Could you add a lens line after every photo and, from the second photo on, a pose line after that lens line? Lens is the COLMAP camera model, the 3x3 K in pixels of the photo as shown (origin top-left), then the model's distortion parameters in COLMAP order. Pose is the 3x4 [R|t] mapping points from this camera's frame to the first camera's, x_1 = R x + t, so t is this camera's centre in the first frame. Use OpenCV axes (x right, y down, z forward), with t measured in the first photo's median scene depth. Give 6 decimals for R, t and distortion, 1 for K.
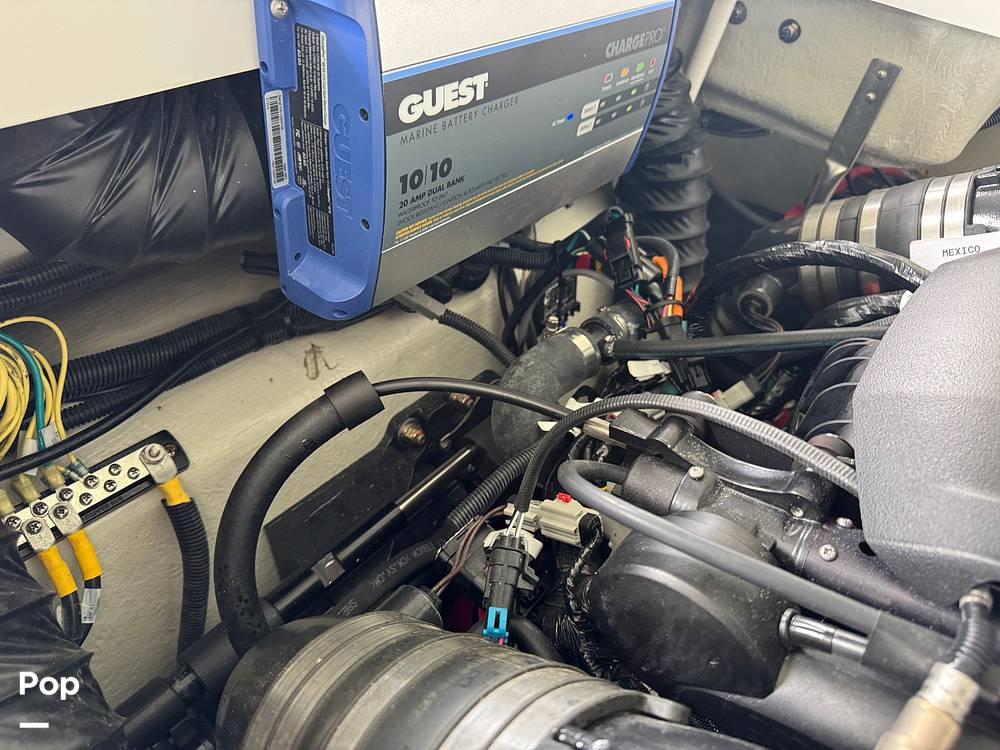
lens RADIAL K [[701.5, 0, 514.8], [0, 701.5, 375.0], [0, 0, 1]] dist [0.067402, -0.205573]
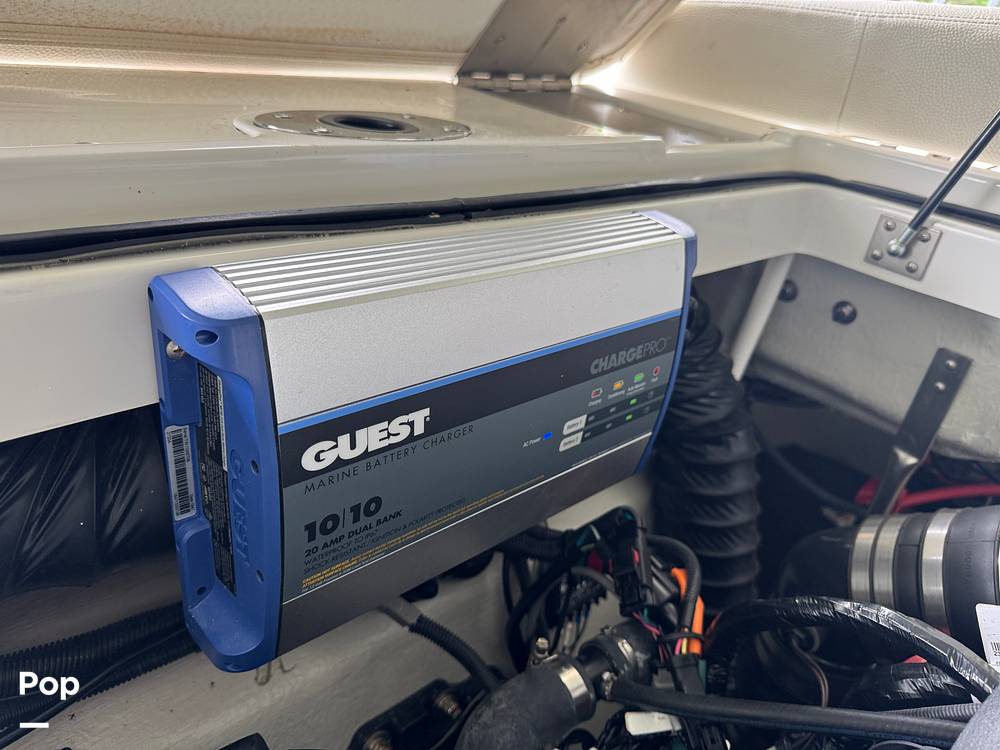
lens RADIAL K [[714.9, 0, 500.0], [0, 714.9, 375.0], [0, 0, 1]] dist [0.091306, -0.218297]
pose [[0.989126, 0.053771, -0.136885, 0.126172], [-0.091534, 0.953598, -0.286832, -0.157185], [0.115110, 0.296242, 0.948151, 0.099524]]
